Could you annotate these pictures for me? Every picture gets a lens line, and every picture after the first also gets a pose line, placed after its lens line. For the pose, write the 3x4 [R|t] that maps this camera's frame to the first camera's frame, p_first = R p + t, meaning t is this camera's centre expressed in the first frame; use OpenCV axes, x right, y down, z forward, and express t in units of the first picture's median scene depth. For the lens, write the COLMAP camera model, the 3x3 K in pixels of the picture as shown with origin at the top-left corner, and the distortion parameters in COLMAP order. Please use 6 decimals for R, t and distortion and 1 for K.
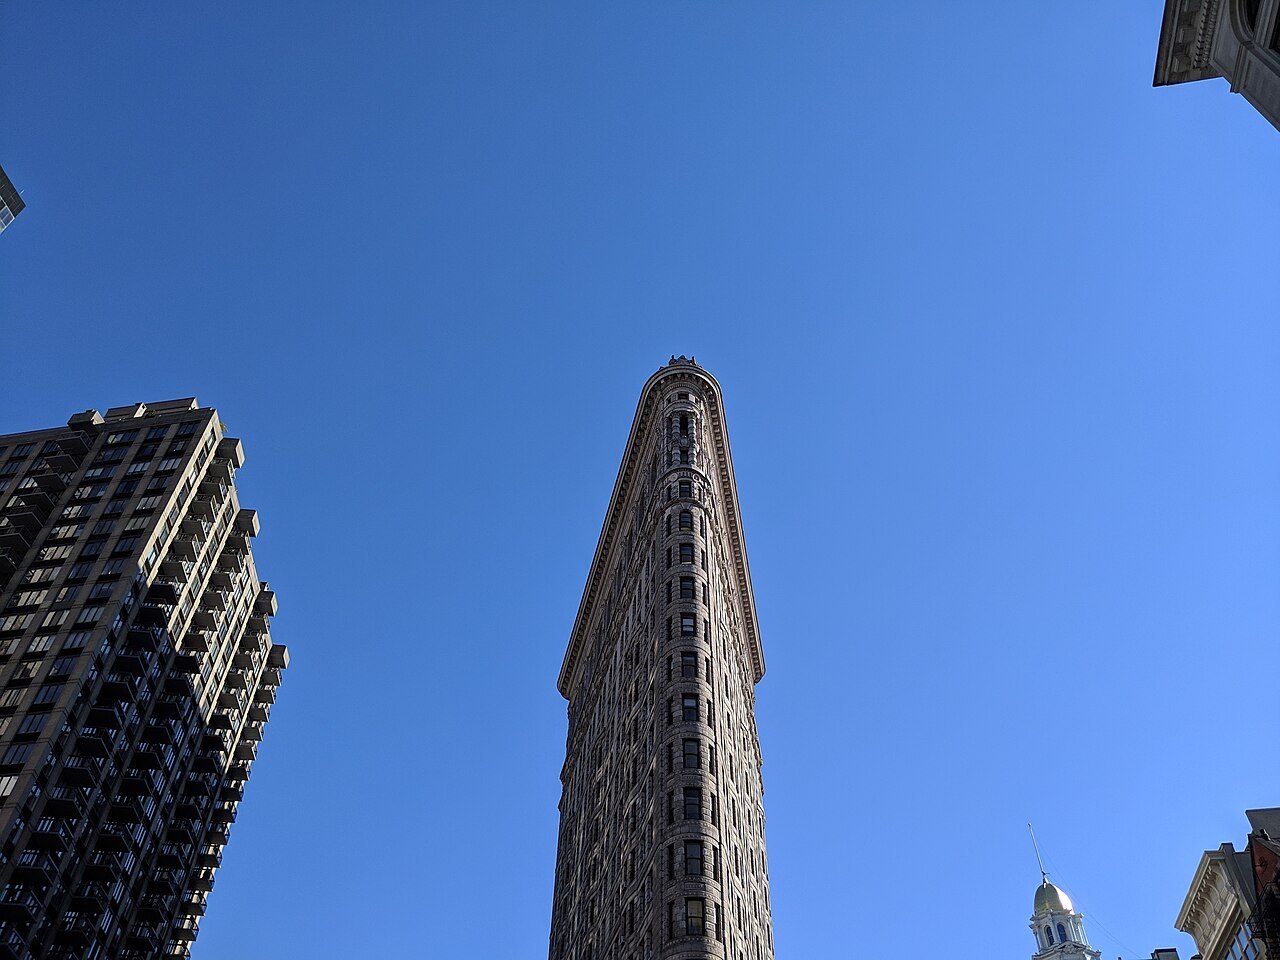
lens RADIAL K [[1017.3, 0, 640.0], [0, 1017.3, 480.0], [0, 0, 1]] dist [0.113150, -0.213419]
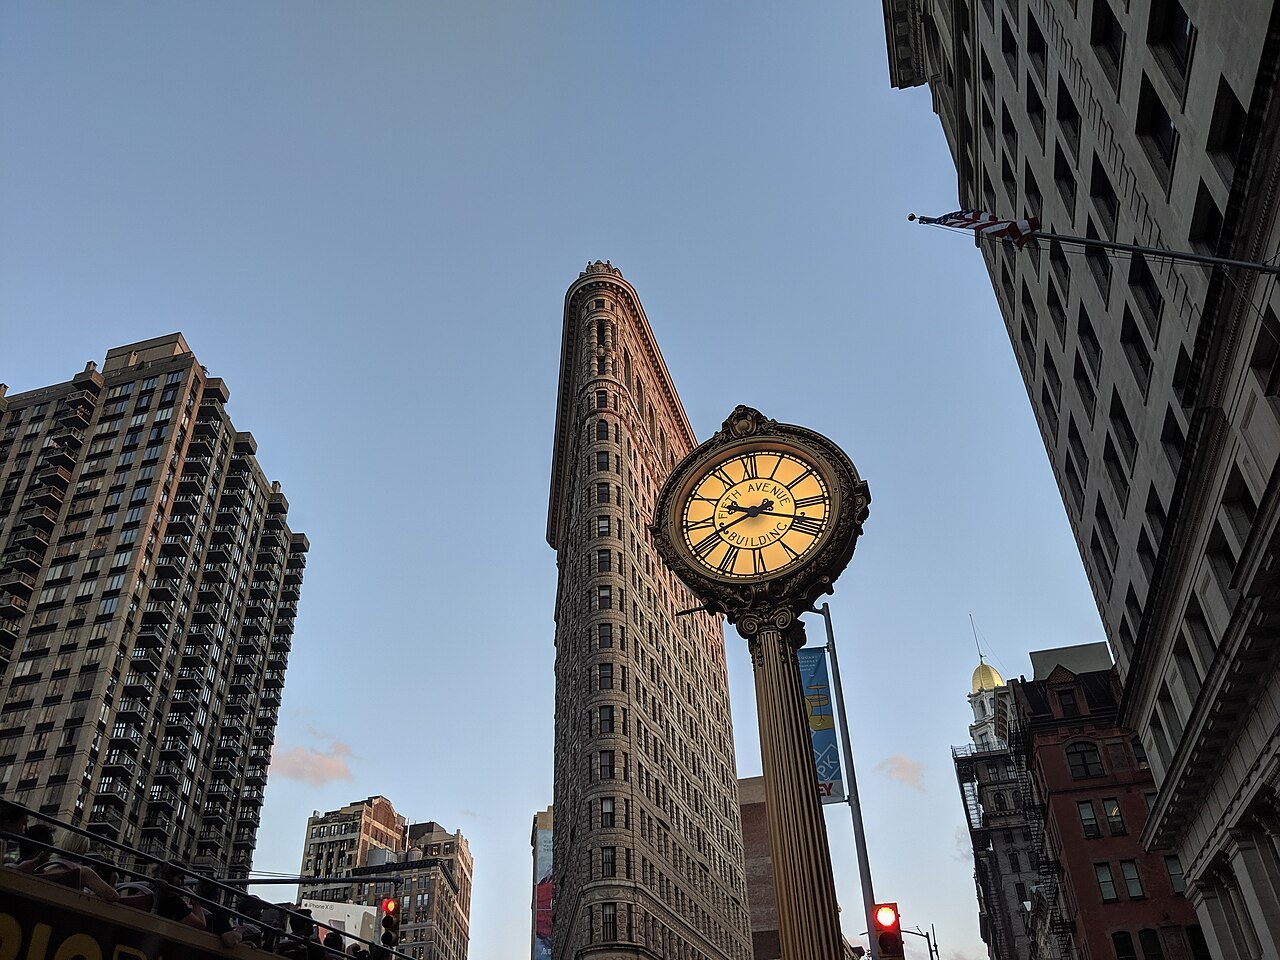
lens RADIAL K [[1017.3, 0, 640.0], [0, 1017.3, 480.0], [0, 0, 1]] dist [0.113150, -0.213419]
pose [[0.993196, -0.102460, -0.055345, 0.139547], [0.111865, 0.971513, 0.208925, -0.135025], [0.032362, -0.213695, 0.976364, -0.136033]]
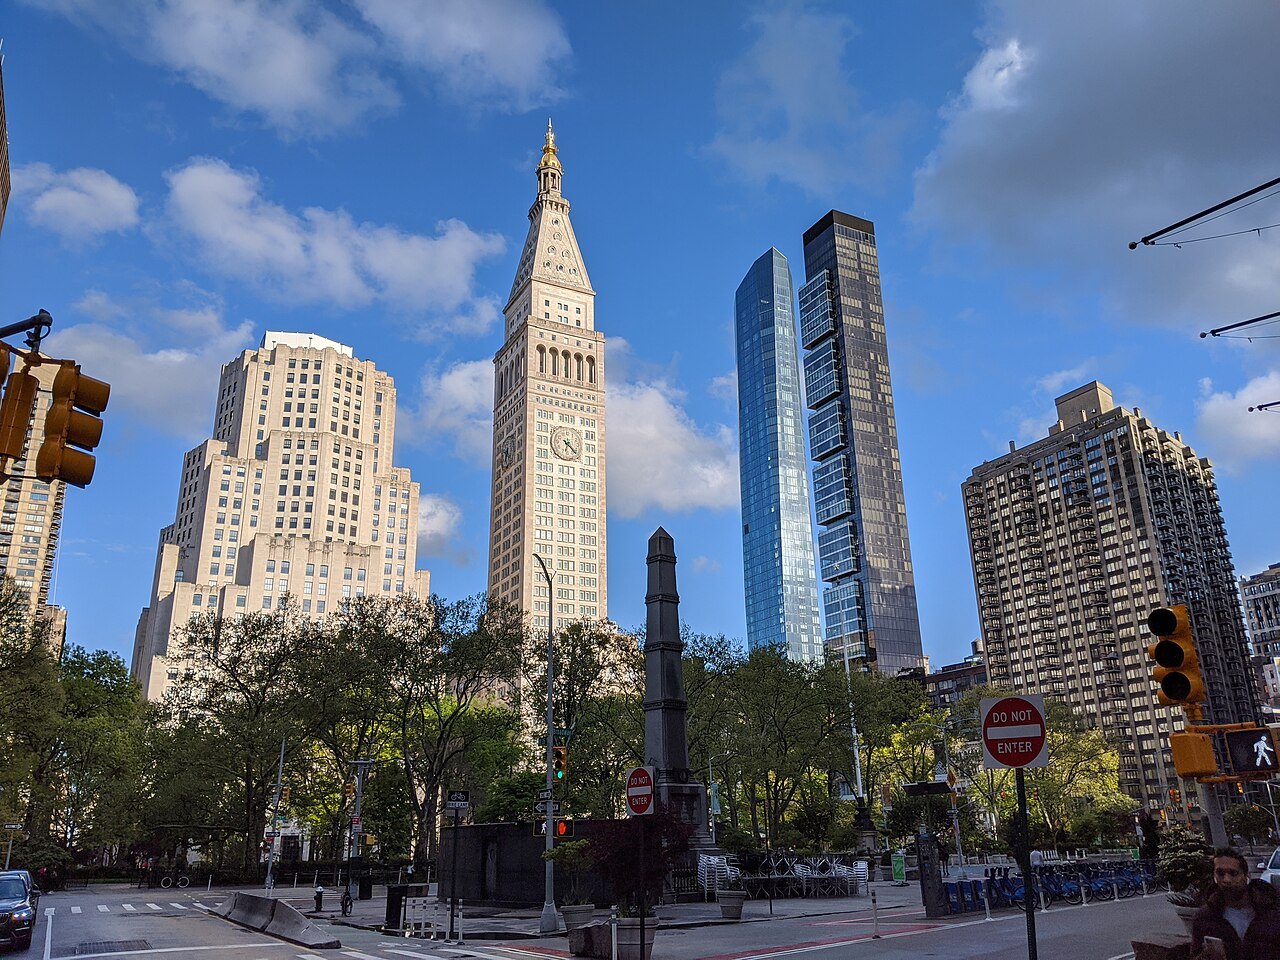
lens RADIAL K [[1017.3, 0, 640.0], [0, 1017.3, 480.0], [0, 0, 1]] dist [0.113150, -0.213419]
pose [[0.619071, -0.294360, -0.728082, 0.472104], [0.593687, 0.782302, 0.188517, -1.020618], [0.514088, -0.548958, 0.659059, -0.975697]]
